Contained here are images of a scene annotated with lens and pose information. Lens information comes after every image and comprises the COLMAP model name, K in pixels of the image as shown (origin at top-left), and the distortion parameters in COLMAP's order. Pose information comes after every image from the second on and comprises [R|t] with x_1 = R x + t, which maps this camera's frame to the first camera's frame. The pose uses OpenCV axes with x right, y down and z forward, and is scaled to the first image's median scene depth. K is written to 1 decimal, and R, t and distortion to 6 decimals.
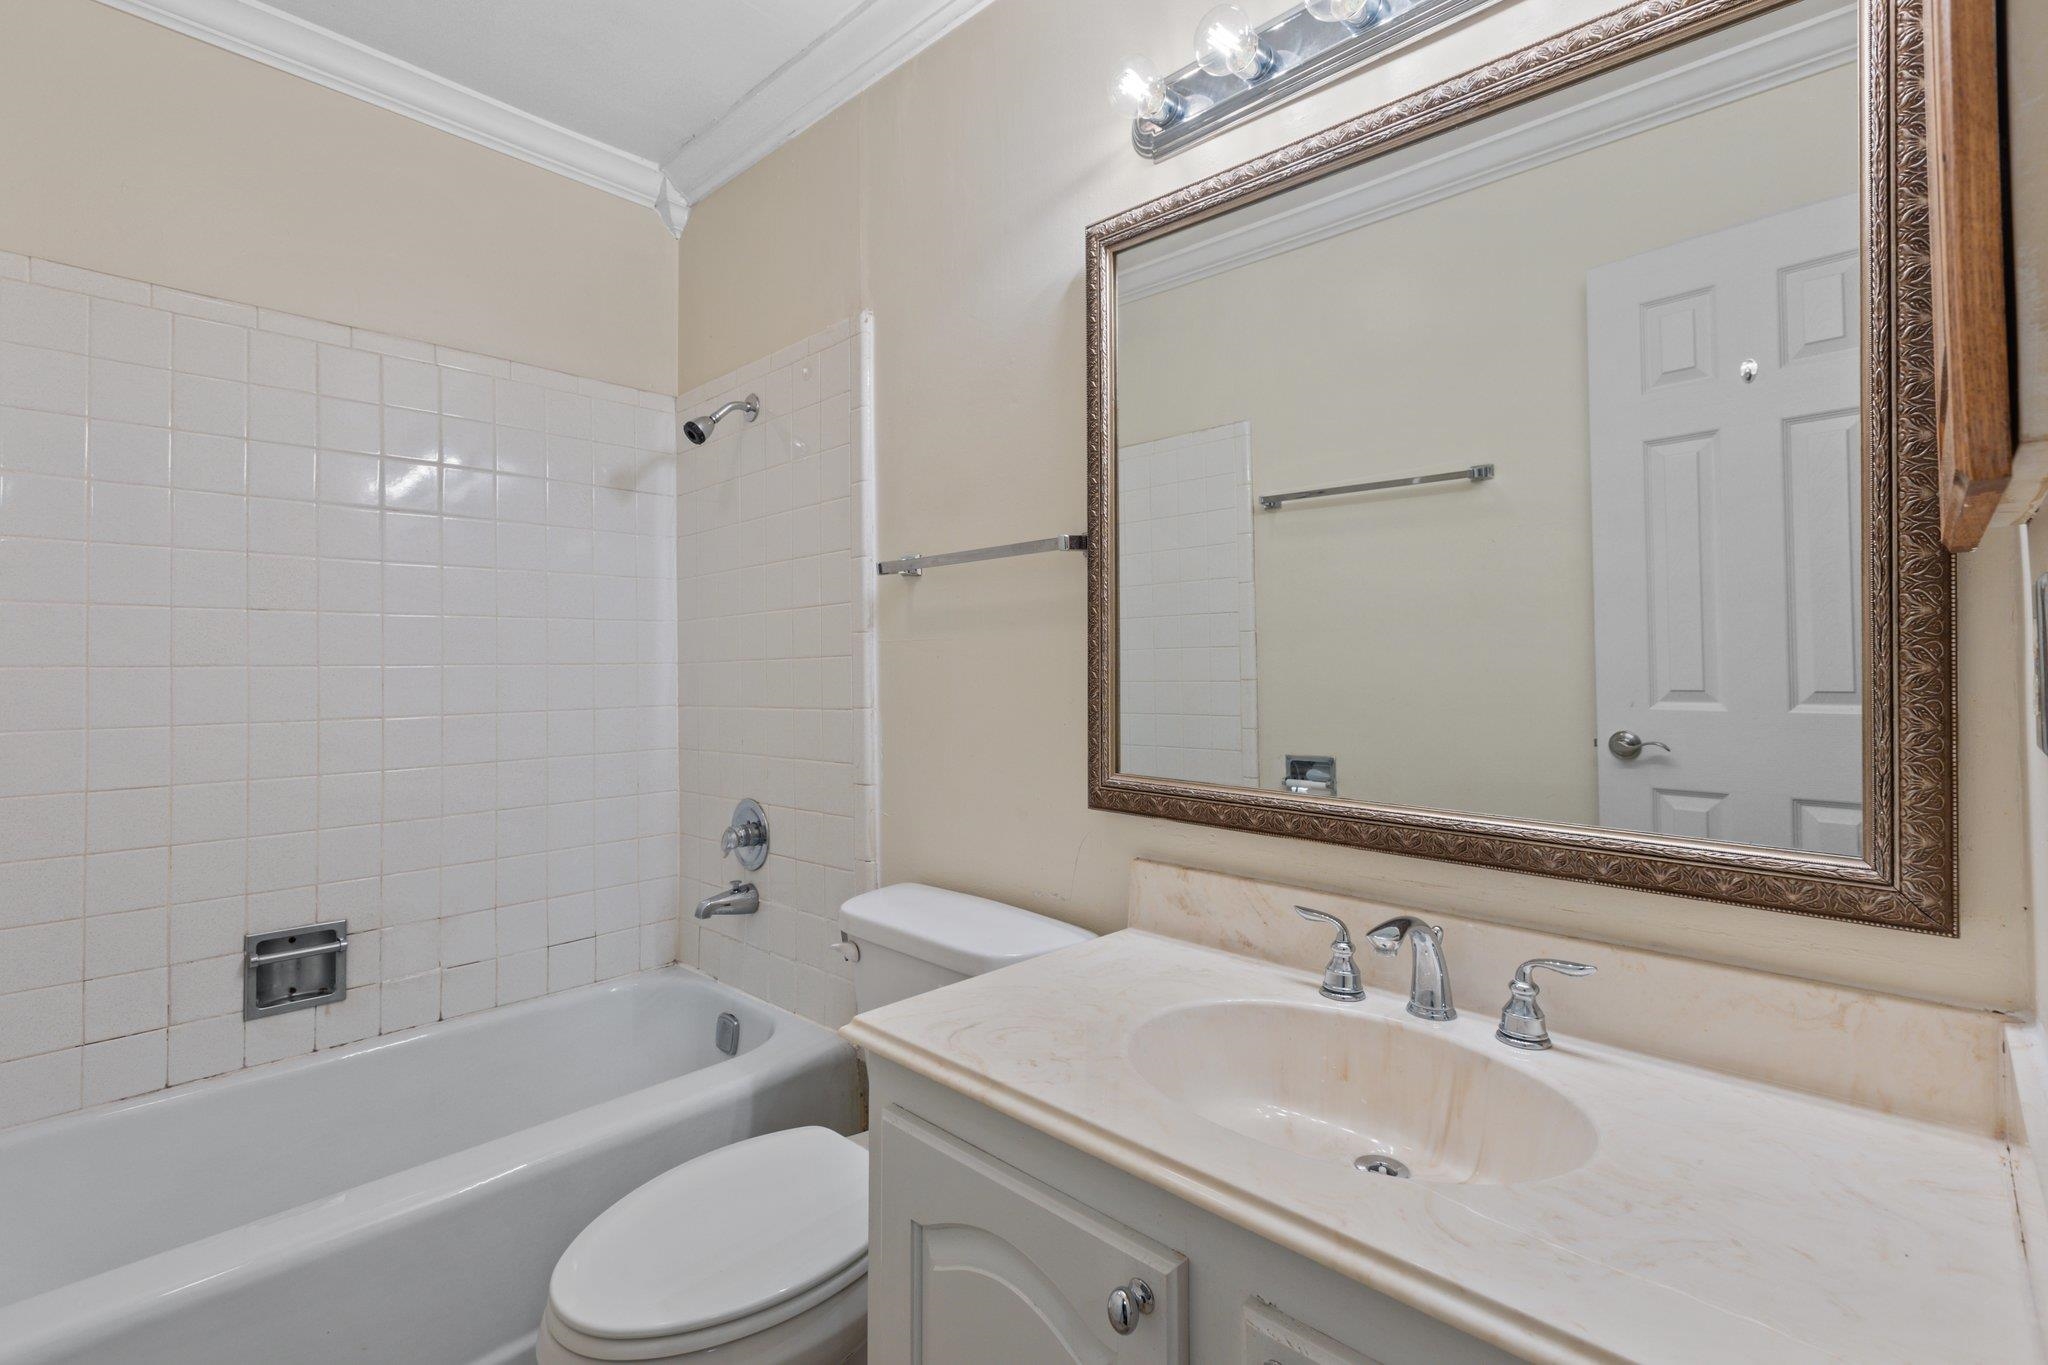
lens RADIAL K [[935.1, 0, 1025.8], [0, 935.1, 649.1], [0, 0, 1]] dist [0.001114, 0.000613]
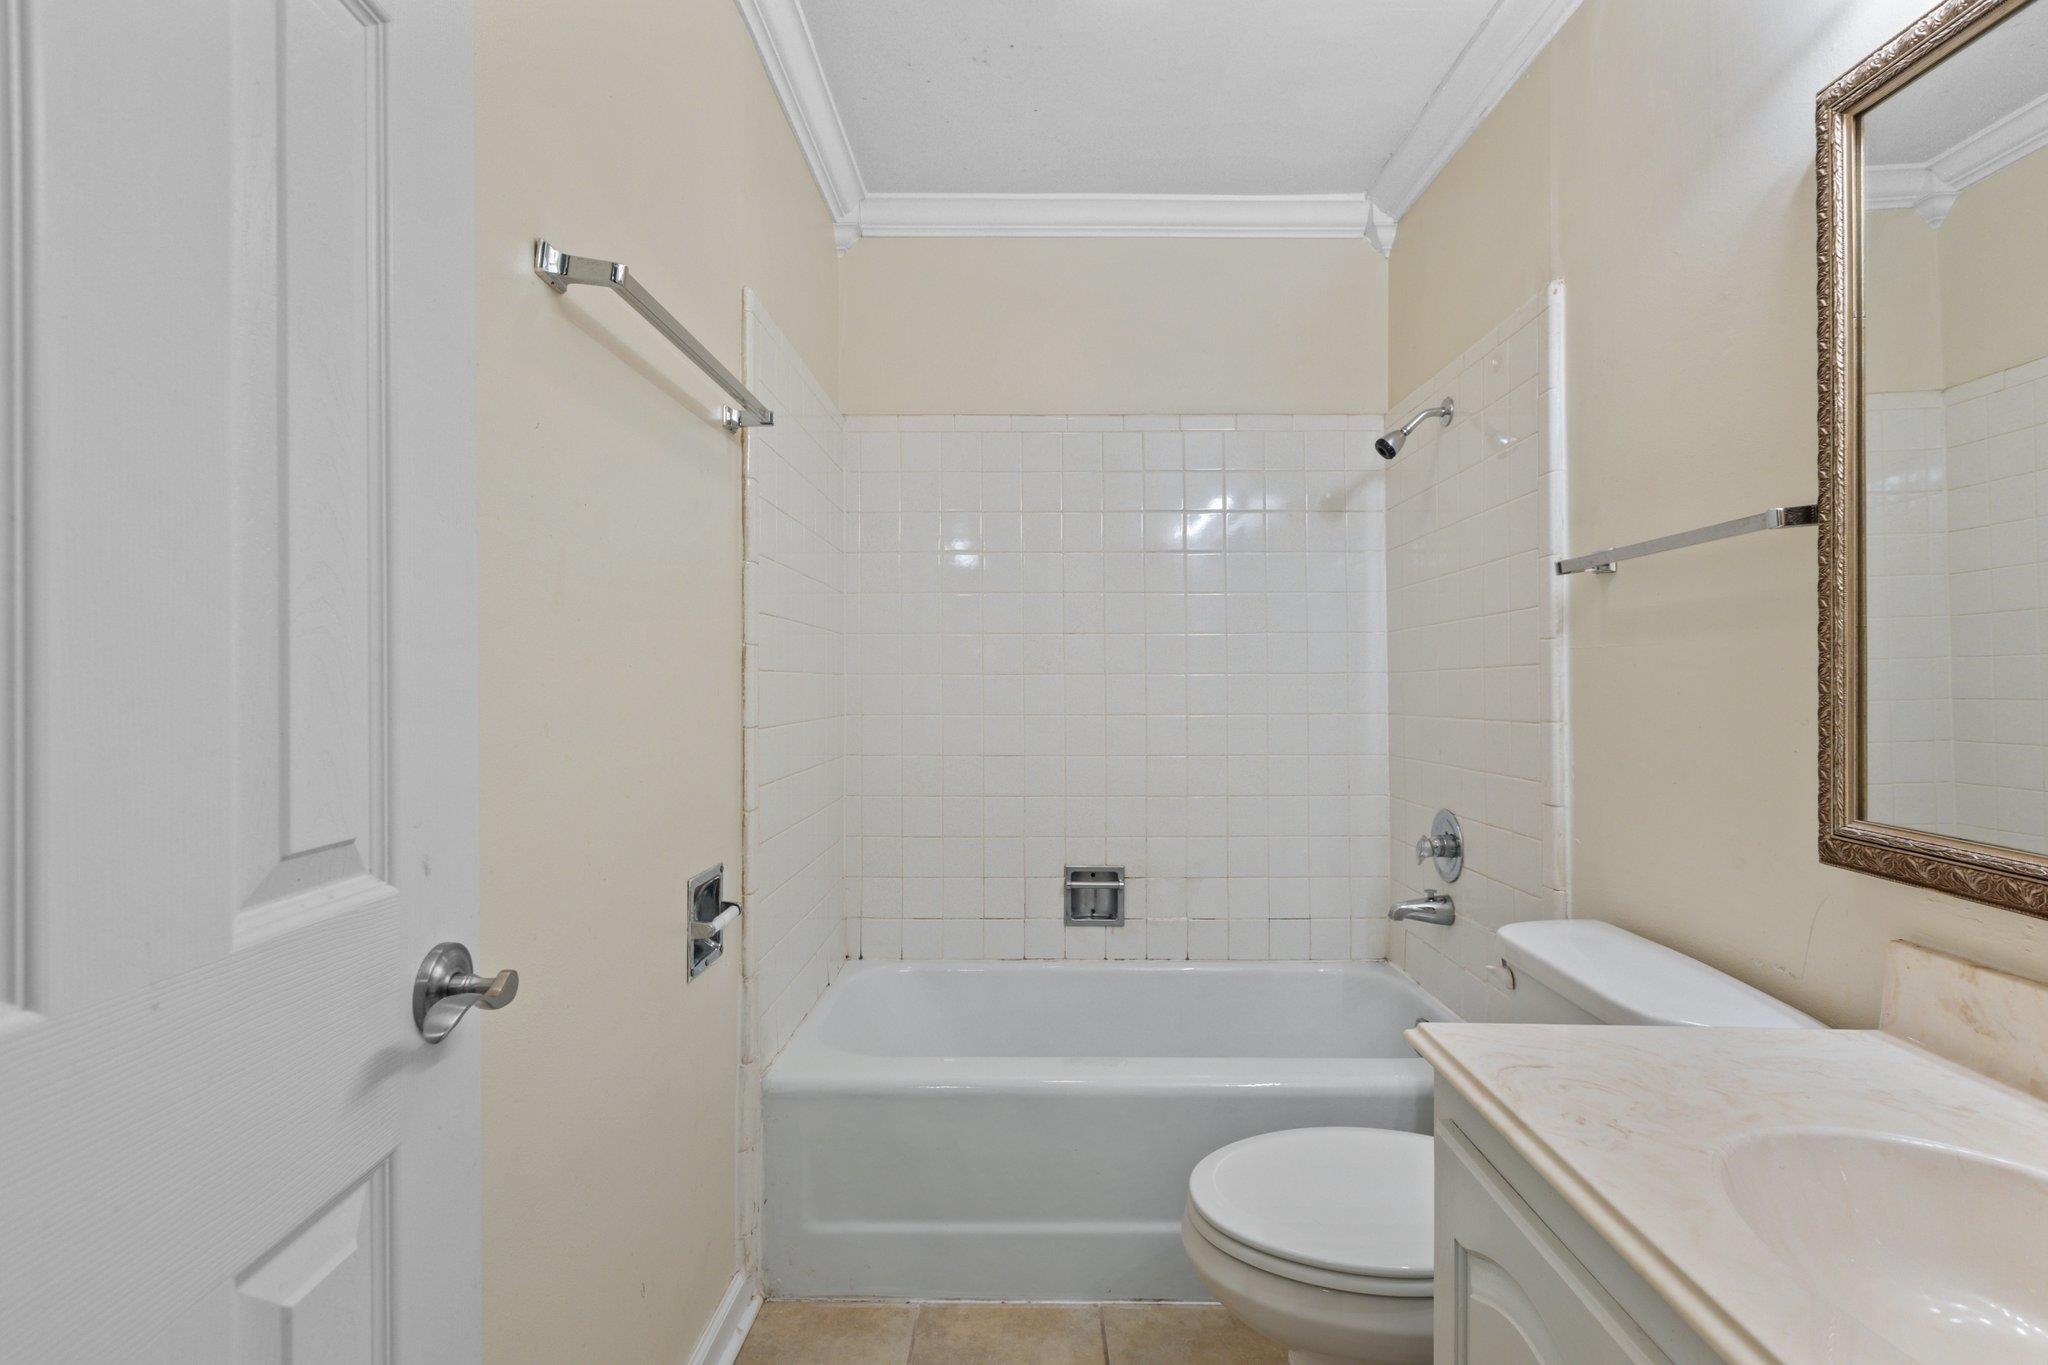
lens RADIAL K [[926.3, 0, 1024.0], [0, 926.3, 682.5], [0, 0, 1]] dist [0.003242, 0.000165]
pose [[0.683909, 0.008496, -0.729518, 0.134462], [0.009999, 0.999729, 0.021017, 0.000620], [0.729499, -0.021668, 0.683639, 0.007890]]
